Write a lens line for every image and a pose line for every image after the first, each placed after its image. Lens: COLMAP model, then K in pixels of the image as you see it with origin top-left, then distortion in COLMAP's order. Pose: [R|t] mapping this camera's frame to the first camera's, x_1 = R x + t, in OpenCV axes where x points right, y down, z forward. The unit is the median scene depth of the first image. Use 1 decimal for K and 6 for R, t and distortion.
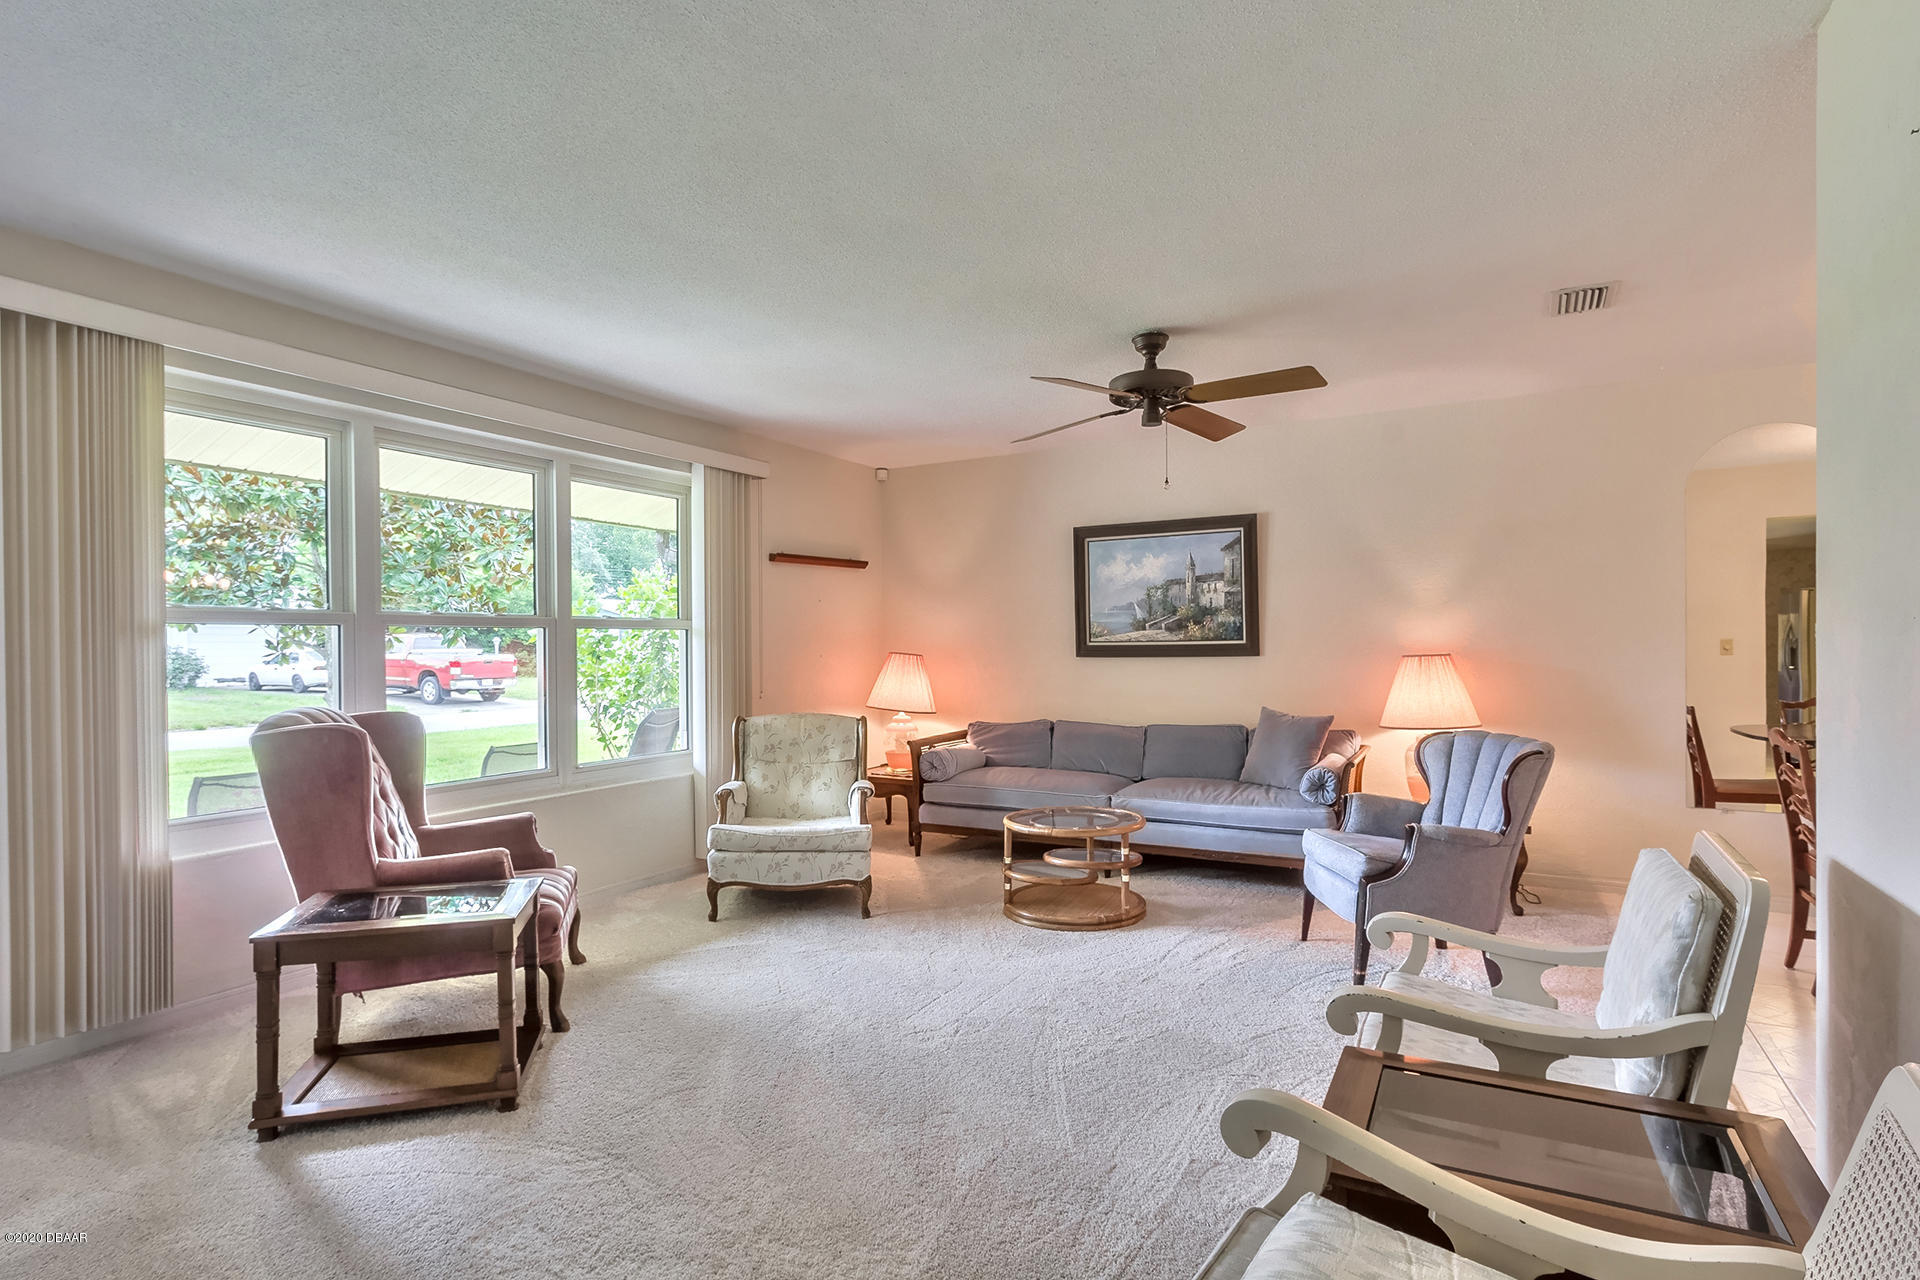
lens RADIAL K [[945.0, 0, 969.5], [0, 945.0, 649.1], [0, 0, 1]] dist [-0.006206, -0.000414]
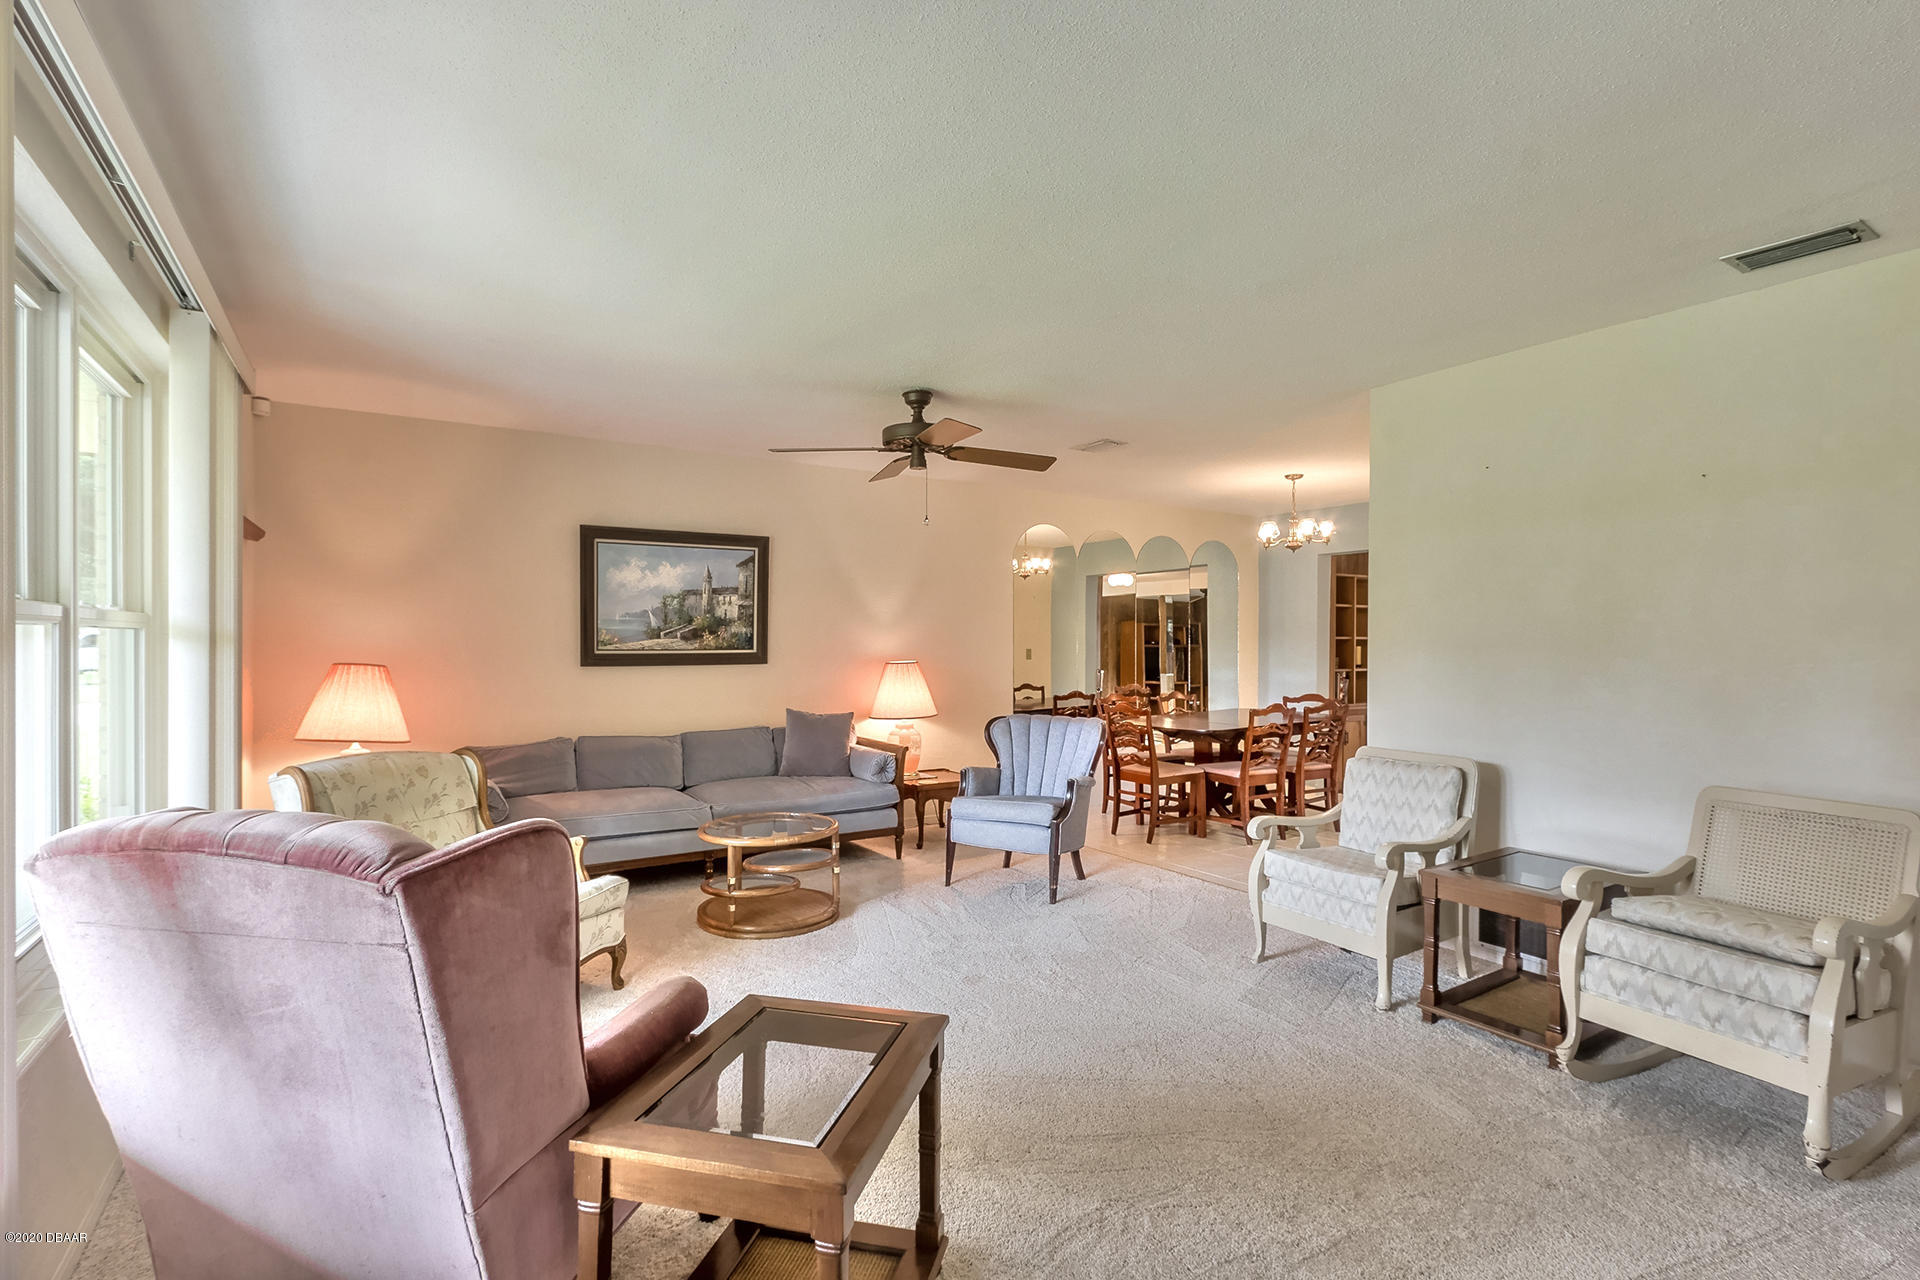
lens RADIAL K [[889.0, 0, 962.3], [0, 889.0, 645.4], [0, 0, 1]] dist [0.000261, -0.000370]
pose [[0.496775, 0.006277, 0.867857, -0.481794], [-0.001006, 0.999977, -0.006657, -0.007248], [-0.867879, 0.002434, 0.496770, 0.265991]]
